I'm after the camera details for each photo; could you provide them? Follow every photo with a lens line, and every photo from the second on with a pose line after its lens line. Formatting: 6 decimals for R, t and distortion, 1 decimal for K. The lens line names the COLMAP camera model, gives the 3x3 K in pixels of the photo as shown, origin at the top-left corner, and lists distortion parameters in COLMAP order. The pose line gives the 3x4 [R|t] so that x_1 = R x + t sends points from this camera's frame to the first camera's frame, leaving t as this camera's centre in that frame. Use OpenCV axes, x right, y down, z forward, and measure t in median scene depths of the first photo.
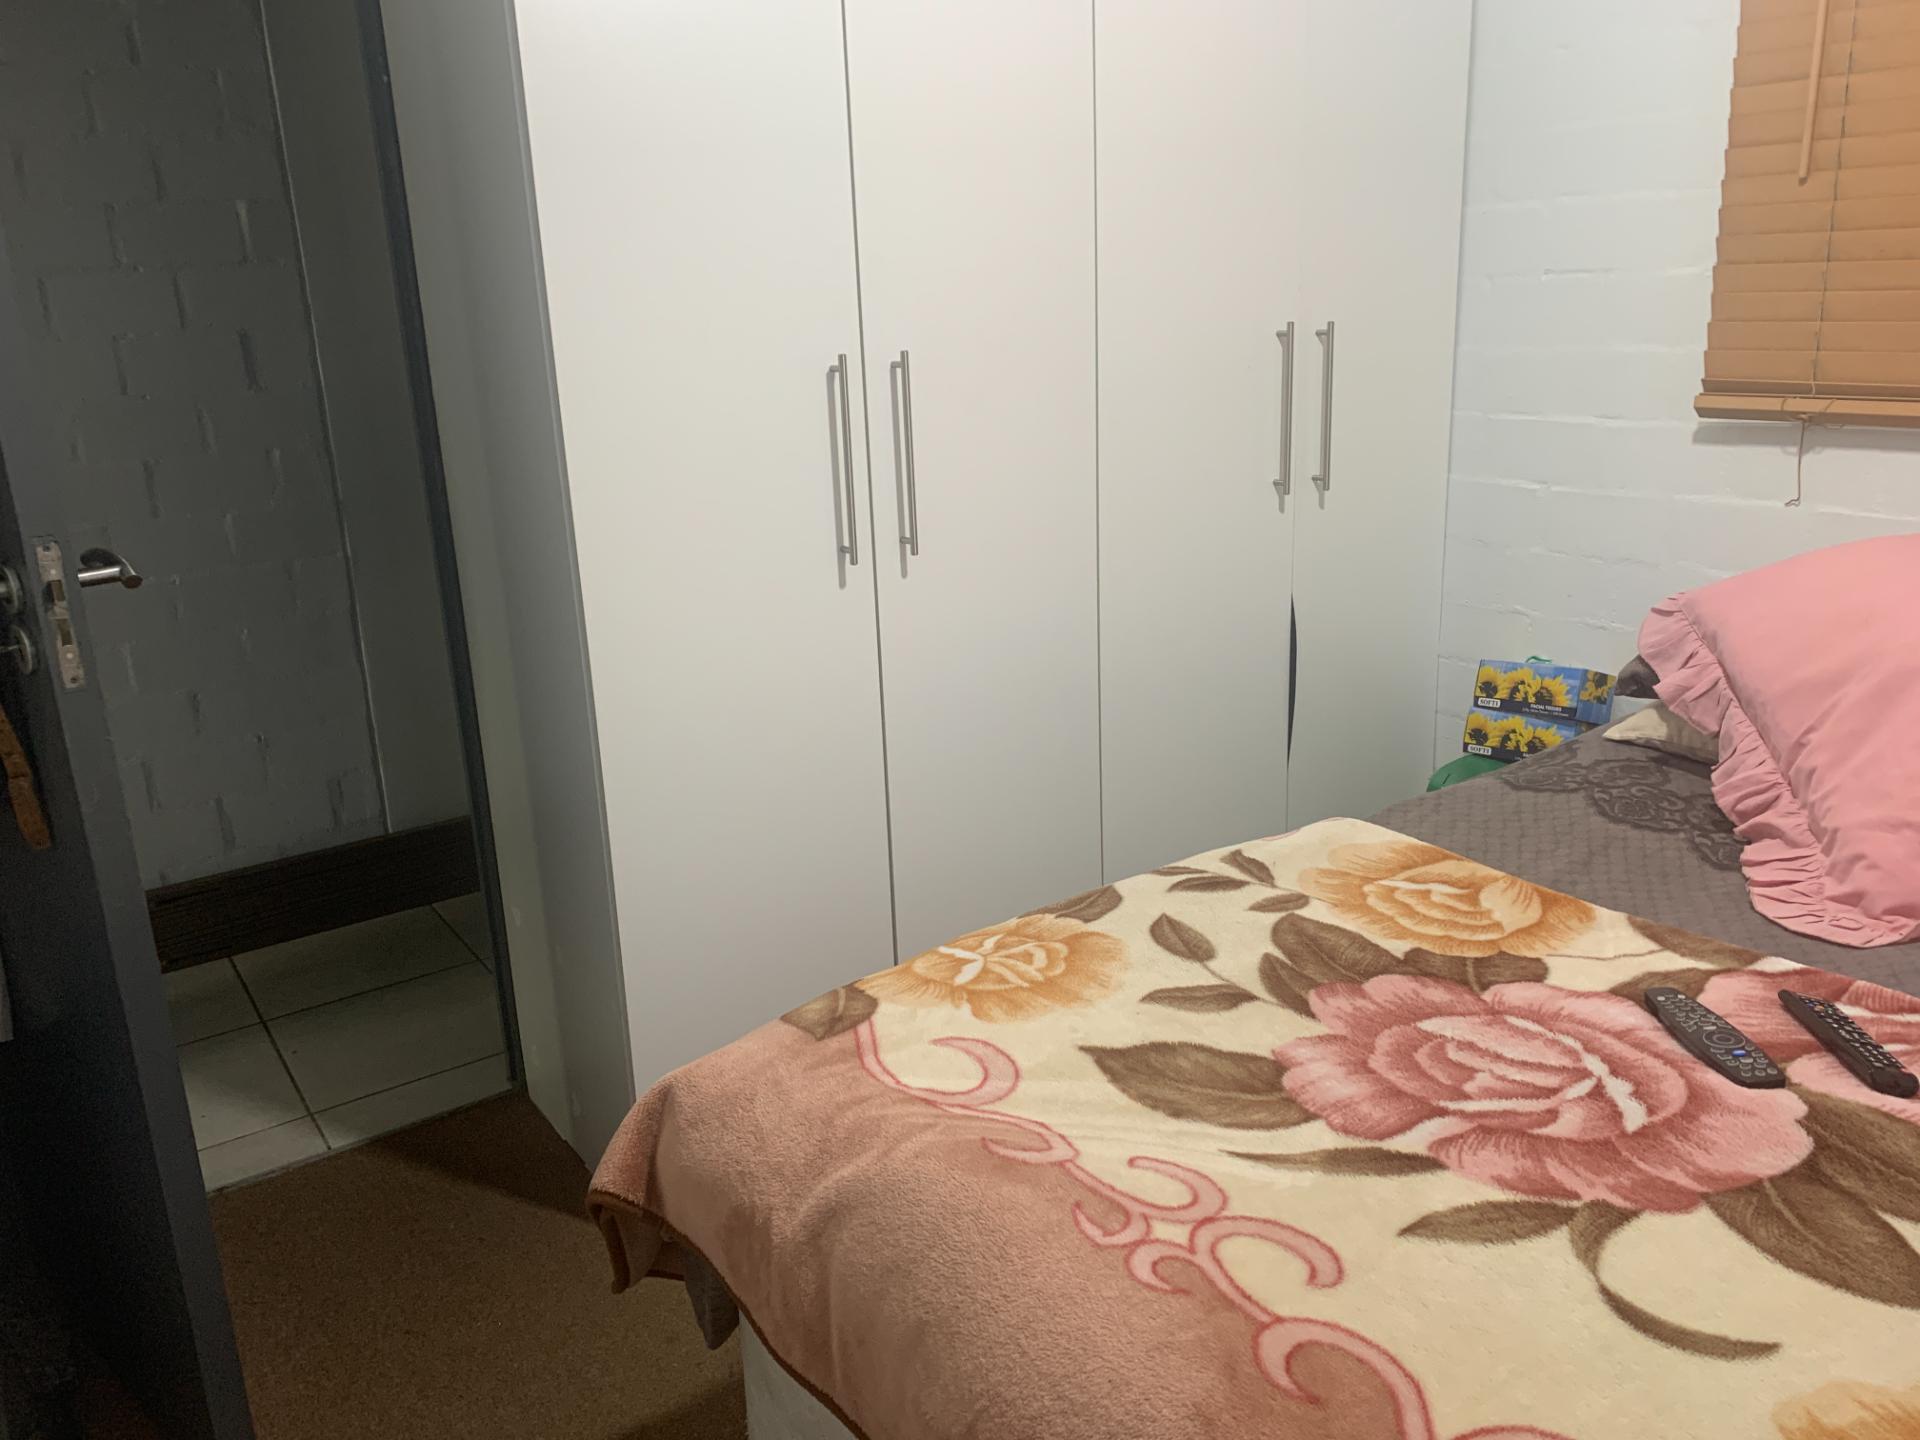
lens RADIAL K [[1479.8, 0, 960.0], [0, 1479.8, 720.0], [0, 0, 1]] dist [0.016794, -0.002132]
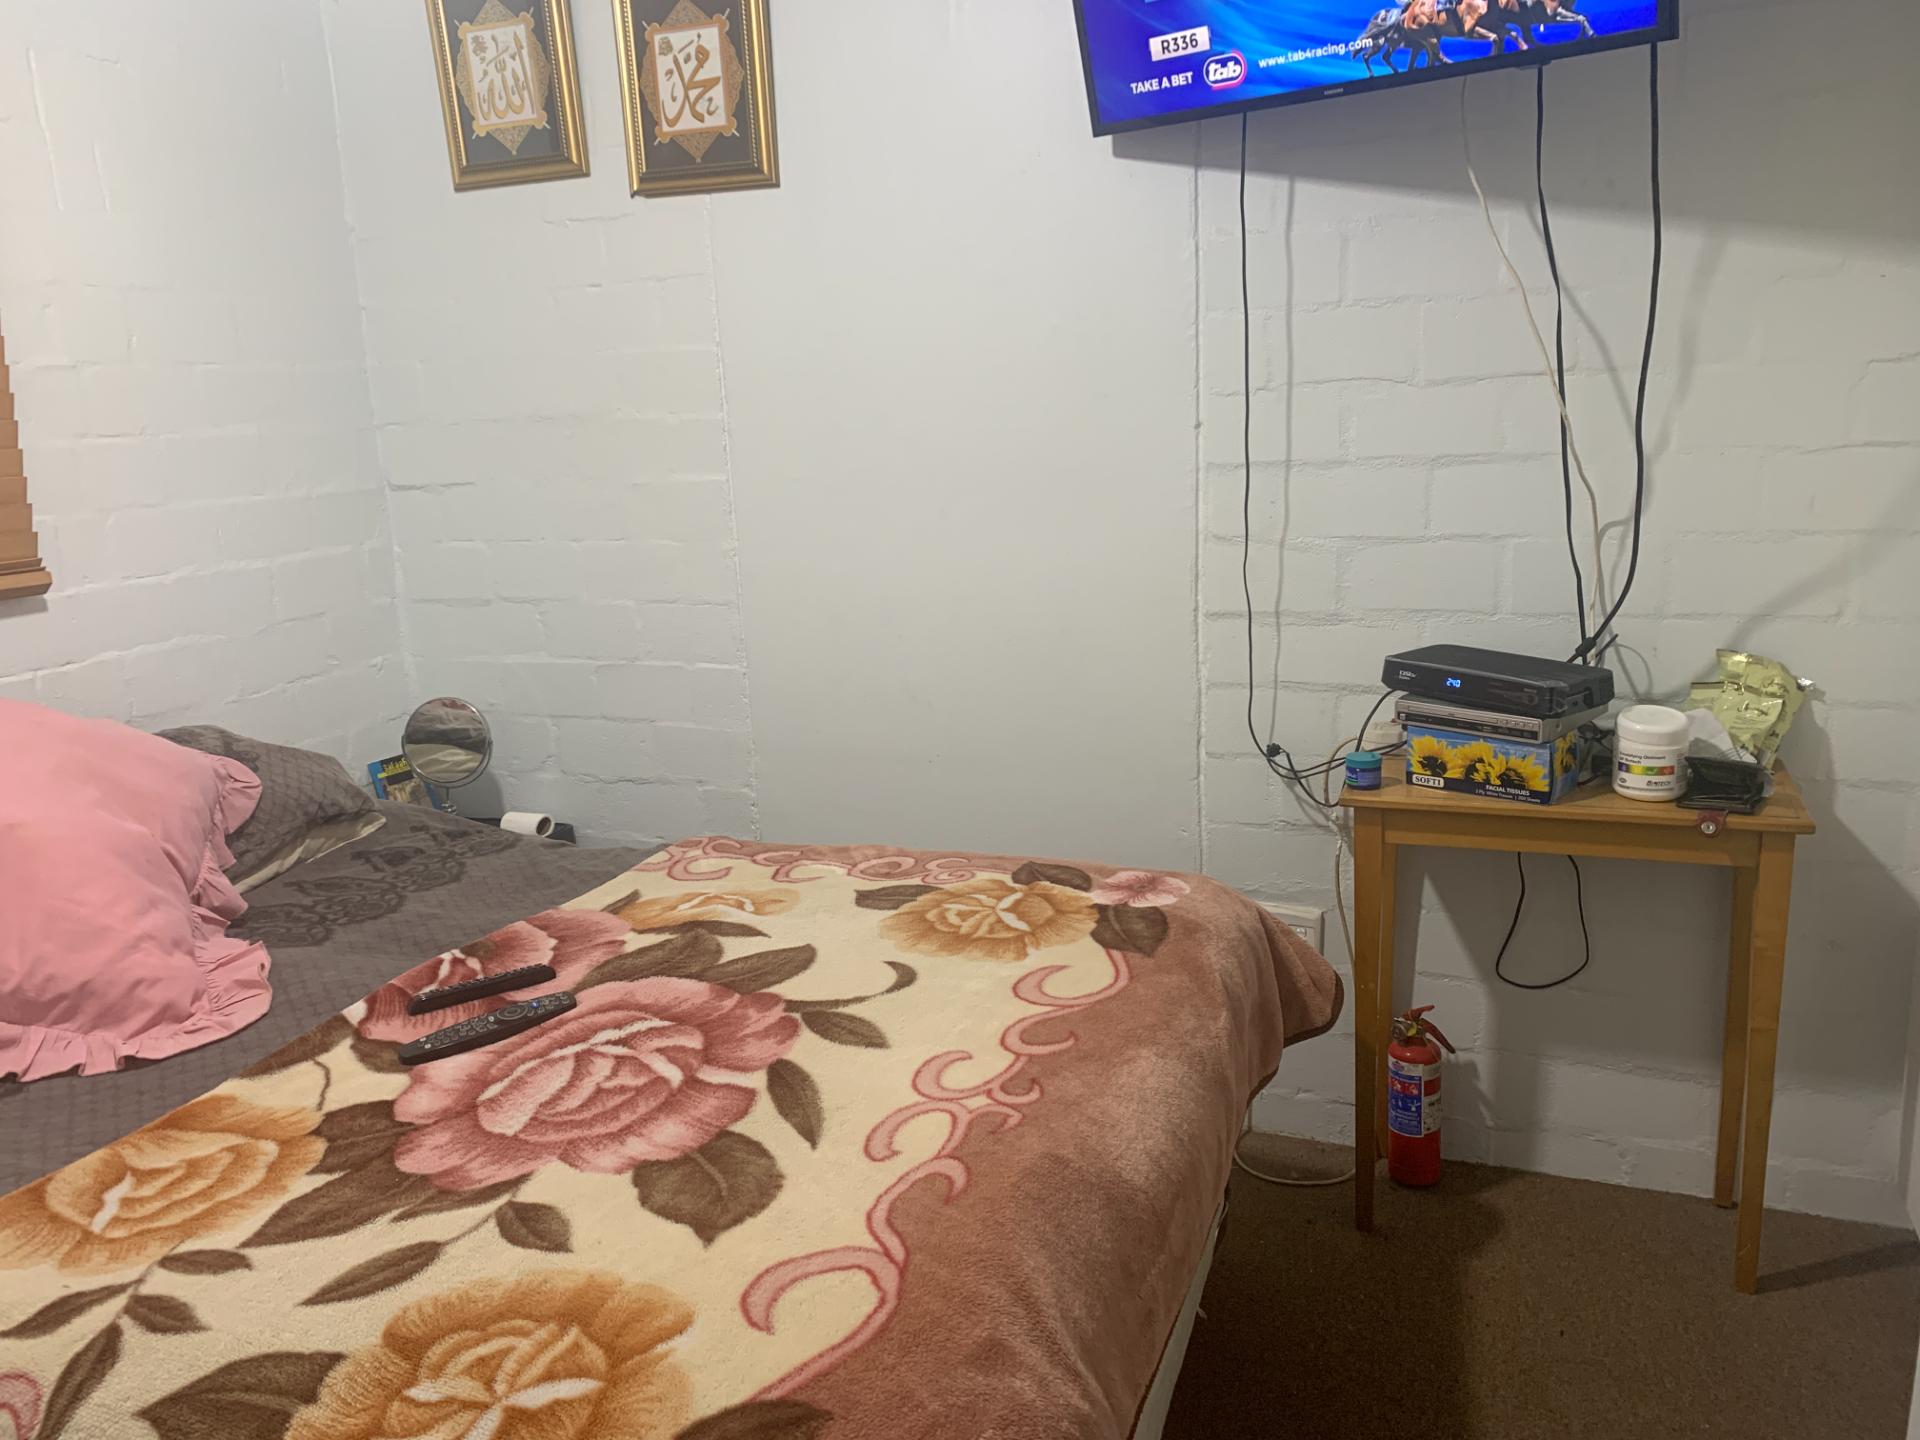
lens RADIAL K [[1479.8, 0, 960.0], [0, 1479.8, 720.0], [0, 0, 1]] dist [0.016794, -0.002132]
pose [[-0.570254, -0.104894, 0.814744, -0.638668], [0.294096, 0.900005, 0.321713, -0.273972], [-0.767019, 0.423071, -0.482383, 1.109509]]
